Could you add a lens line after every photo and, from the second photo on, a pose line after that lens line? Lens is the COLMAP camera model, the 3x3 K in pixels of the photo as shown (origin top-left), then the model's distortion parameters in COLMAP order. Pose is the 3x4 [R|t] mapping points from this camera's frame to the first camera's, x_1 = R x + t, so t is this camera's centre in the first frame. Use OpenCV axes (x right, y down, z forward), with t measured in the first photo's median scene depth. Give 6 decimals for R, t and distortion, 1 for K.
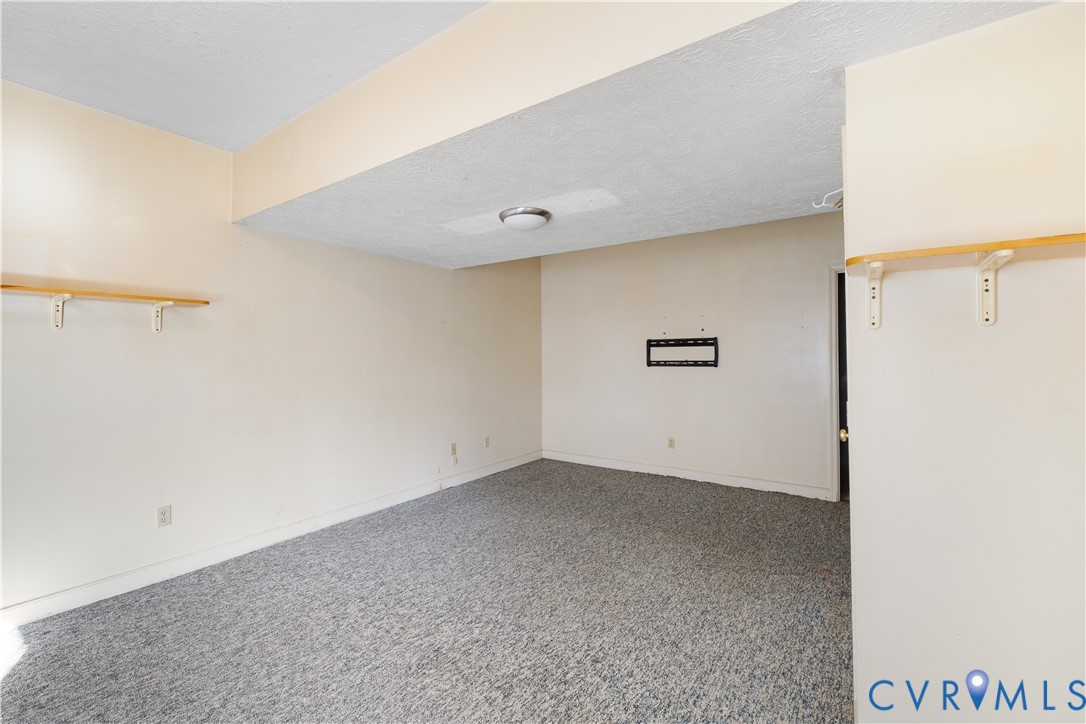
lens RADIAL K [[461.3, 0, 539.9], [0, 461.3, 362.4], [0, 0, 1]] dist [0.000404, 0.000241]
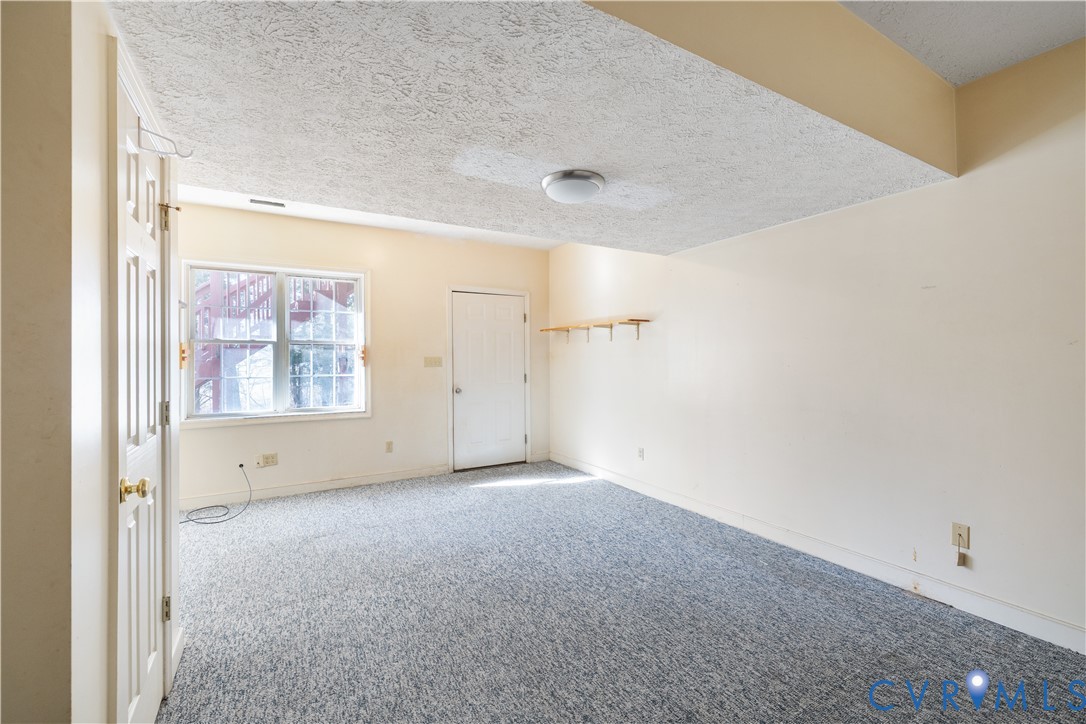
lens RADIAL K [[461.3, 0, 539.9], [0, 461.3, 362.4], [0, 0, 1]] dist [0.000404, 0.000241]
pose [[-0.429531, 0.015219, -0.902924, 0.790671], [-0.002777, 0.999831, 0.018174, -0.011008], [0.903048, 0.010314, -0.429417, 1.388032]]
